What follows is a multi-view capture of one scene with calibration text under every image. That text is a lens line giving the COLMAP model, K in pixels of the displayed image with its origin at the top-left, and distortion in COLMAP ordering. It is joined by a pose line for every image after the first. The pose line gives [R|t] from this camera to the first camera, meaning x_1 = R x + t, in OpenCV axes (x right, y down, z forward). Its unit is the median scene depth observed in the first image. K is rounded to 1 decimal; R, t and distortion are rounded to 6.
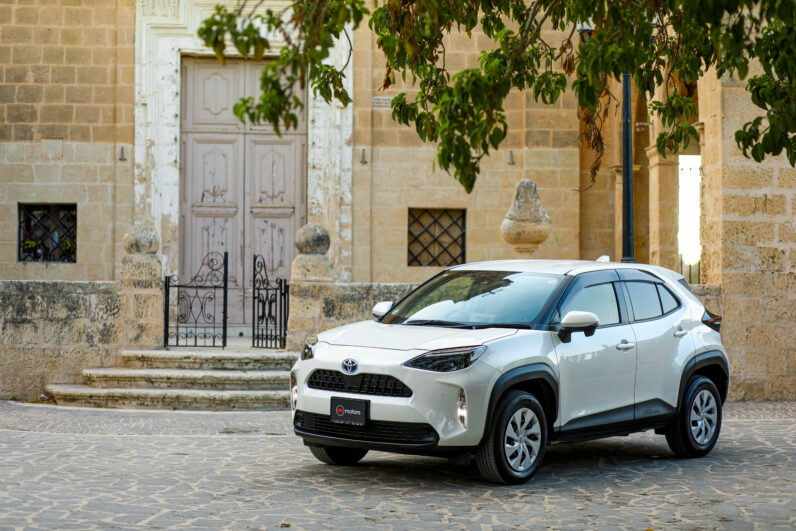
lens RADIAL K [[2051.5, 0, 398.0], [0, 2051.5, 265.5], [0, 0, 1]] dist [-0.104010, -1.522632]
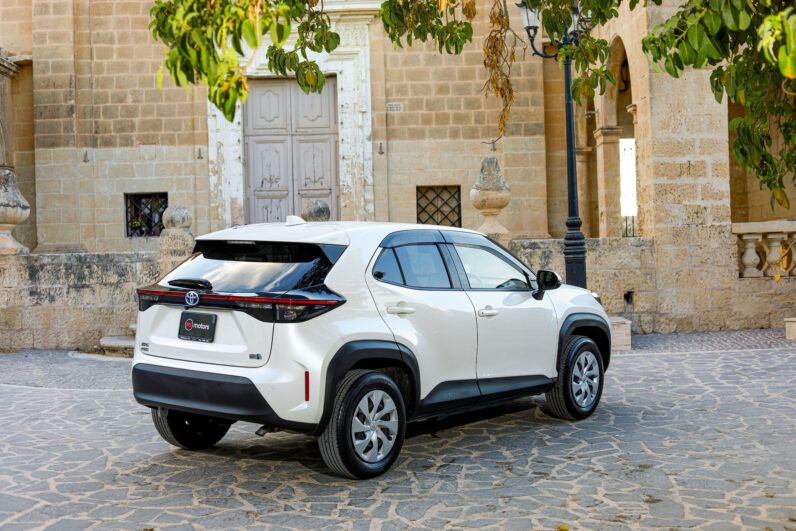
lens RADIAL K [[1207.5, 0, 398.0], [0, 1207.5, 265.5], [0, 0, 1]] dist [-0.113612, -0.017466]
pose [[0.997481, -0.032801, -0.062889, 0.040806], [0.034588, 0.999022, 0.027539, 0.001151], [0.061924, -0.029645, 0.997641, 0.224768]]
